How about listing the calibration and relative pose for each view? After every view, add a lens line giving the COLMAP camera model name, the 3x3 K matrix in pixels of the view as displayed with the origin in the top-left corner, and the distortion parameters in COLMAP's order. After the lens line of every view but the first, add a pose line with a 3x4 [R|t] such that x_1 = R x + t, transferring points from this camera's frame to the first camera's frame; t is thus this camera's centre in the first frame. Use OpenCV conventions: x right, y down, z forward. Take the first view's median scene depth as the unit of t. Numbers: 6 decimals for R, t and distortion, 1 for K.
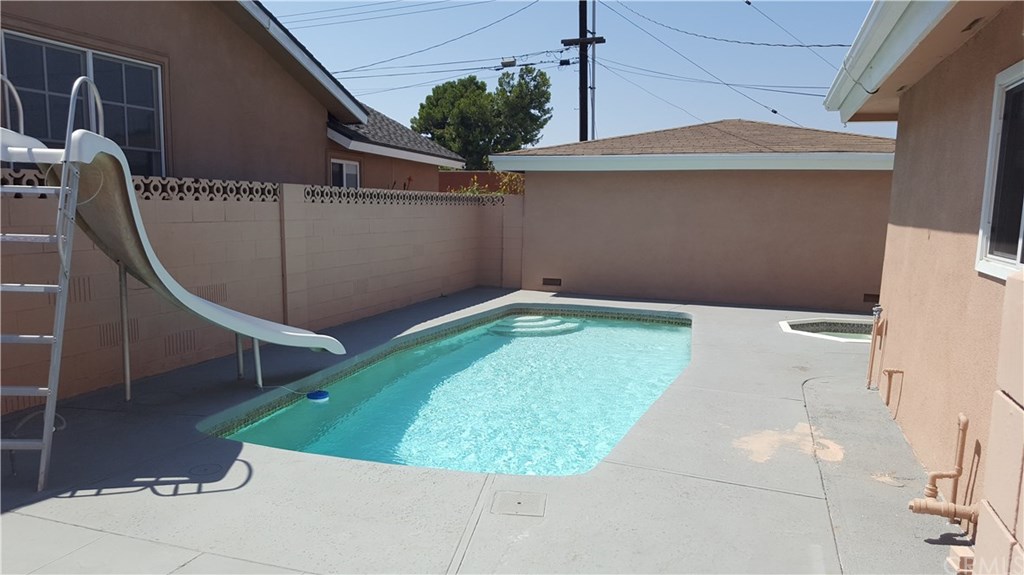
lens RADIAL K [[758.7, 0, 513.8], [0, 758.7, 289.9], [0, 0, 1]] dist [0.104474, -0.160686]
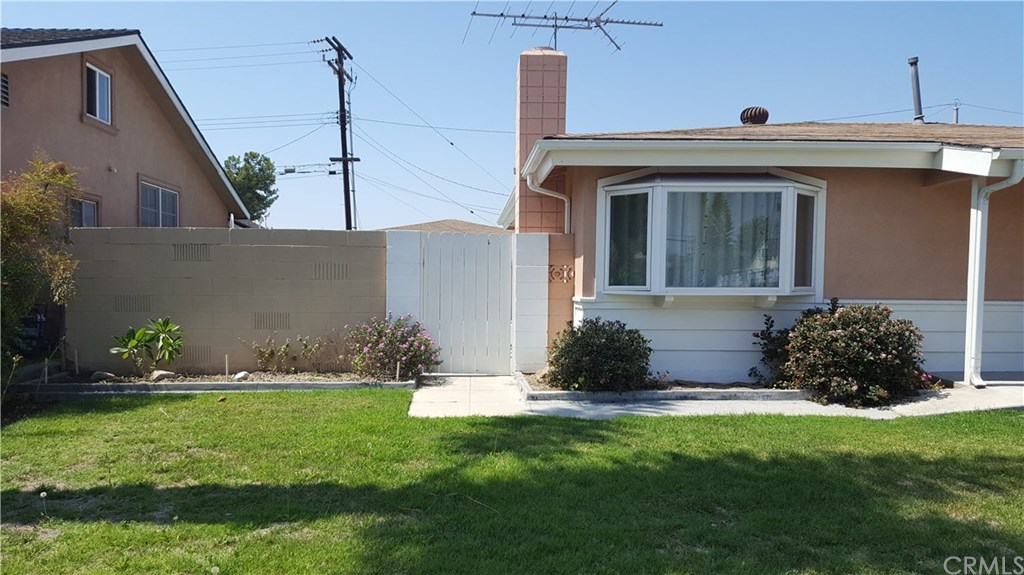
lens RADIAL K [[758.7, 0, 512.5], [0, 758.7, 288.2], [0, 0, 1]] dist [0.104474, -0.160686]
pose [[0.927045, -0.017979, 0.374518, -0.167993], [0.054956, 0.994578, -0.088289, 0.072691], [-0.370900, 0.102430, 0.923007, -0.463702]]
